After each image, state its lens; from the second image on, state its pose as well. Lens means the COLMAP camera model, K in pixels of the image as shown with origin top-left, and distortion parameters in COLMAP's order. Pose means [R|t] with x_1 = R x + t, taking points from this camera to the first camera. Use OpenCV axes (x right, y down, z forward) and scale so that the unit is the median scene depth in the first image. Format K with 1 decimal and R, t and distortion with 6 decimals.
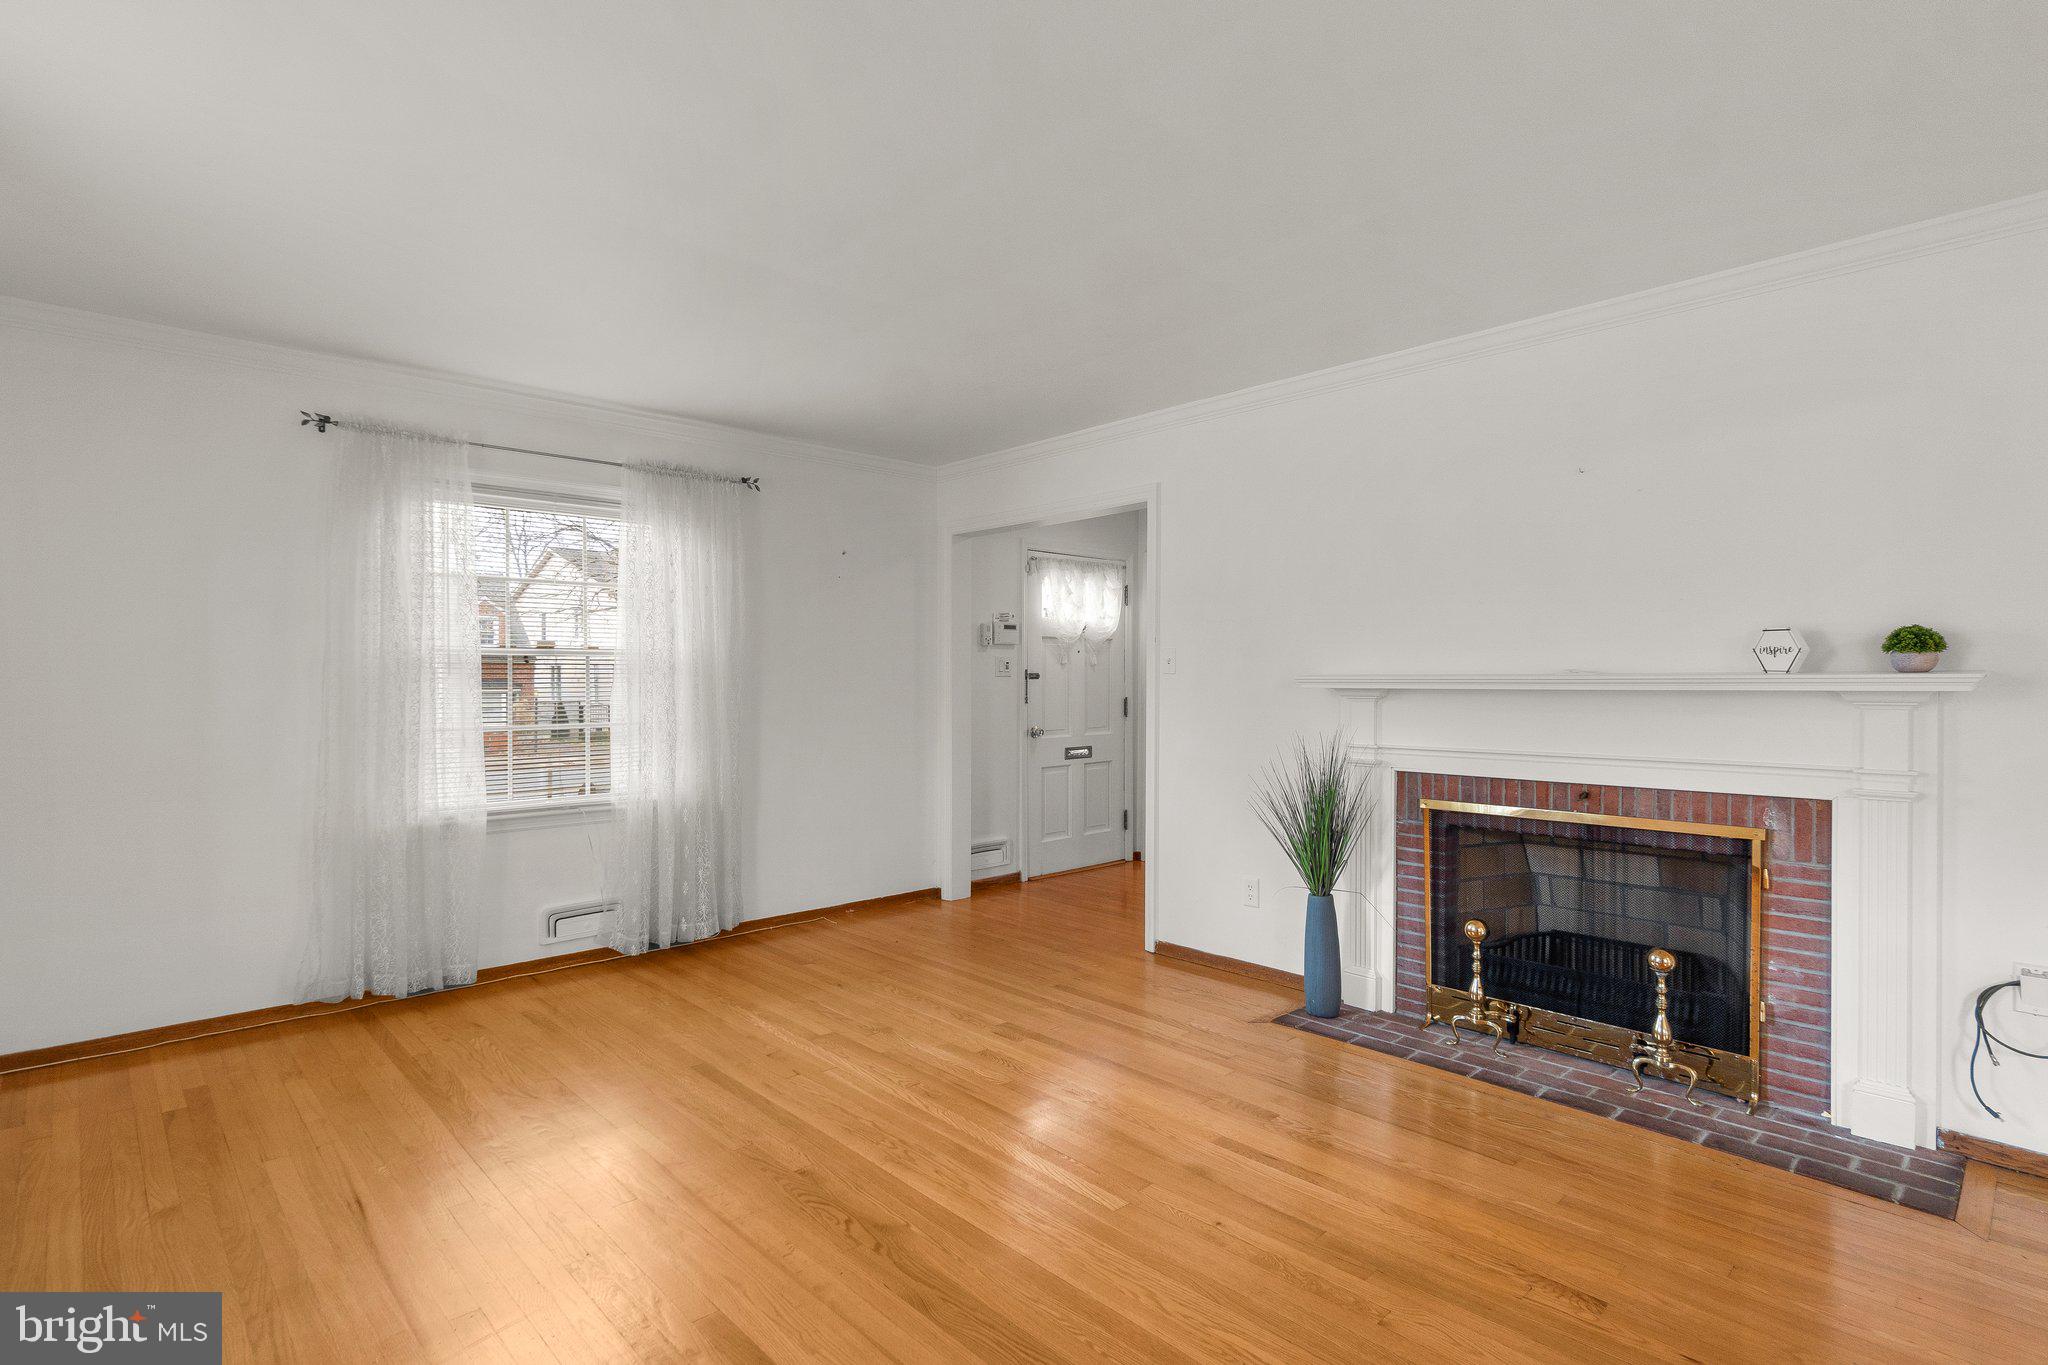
lens RADIAL K [[980.2, 0, 1019.2], [0, 980.2, 682.0], [0, 0, 1]] dist [-0.004747, -0.000192]
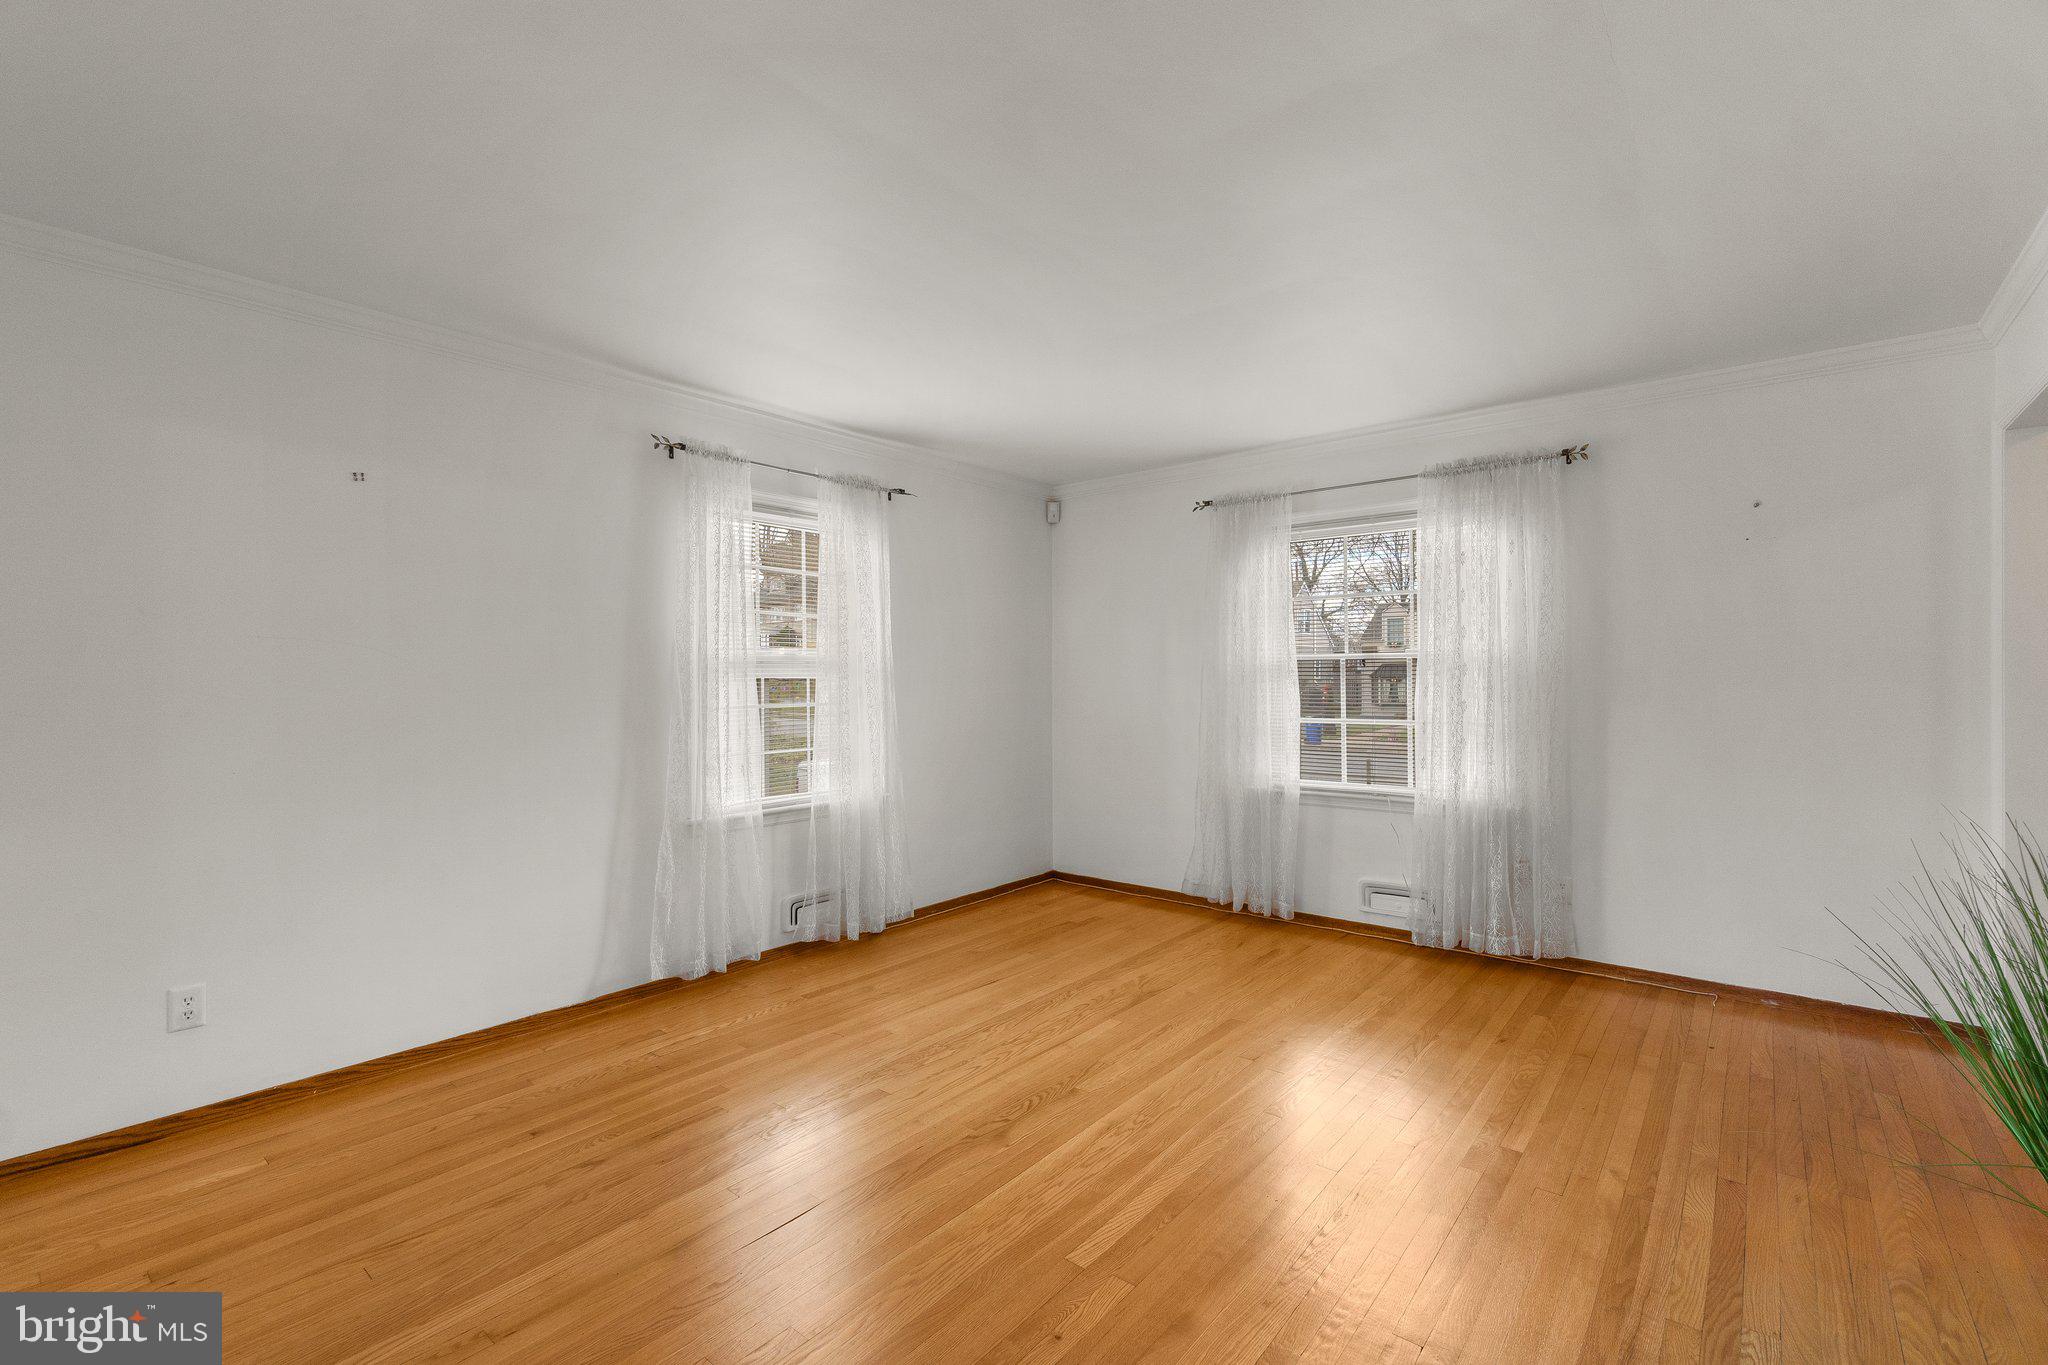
lens RADIAL K [[893.5, 0, 1020.7], [0, 893.5, 684.5], [0, 0, 1]] dist [-0.004832, 0.001221]
pose [[0.131621, 0.001572, -0.991299, 0.516048], [0.000576, 0.999998, 0.001662, 0.000130], [0.991300, -0.000790, 0.131620, 0.477340]]
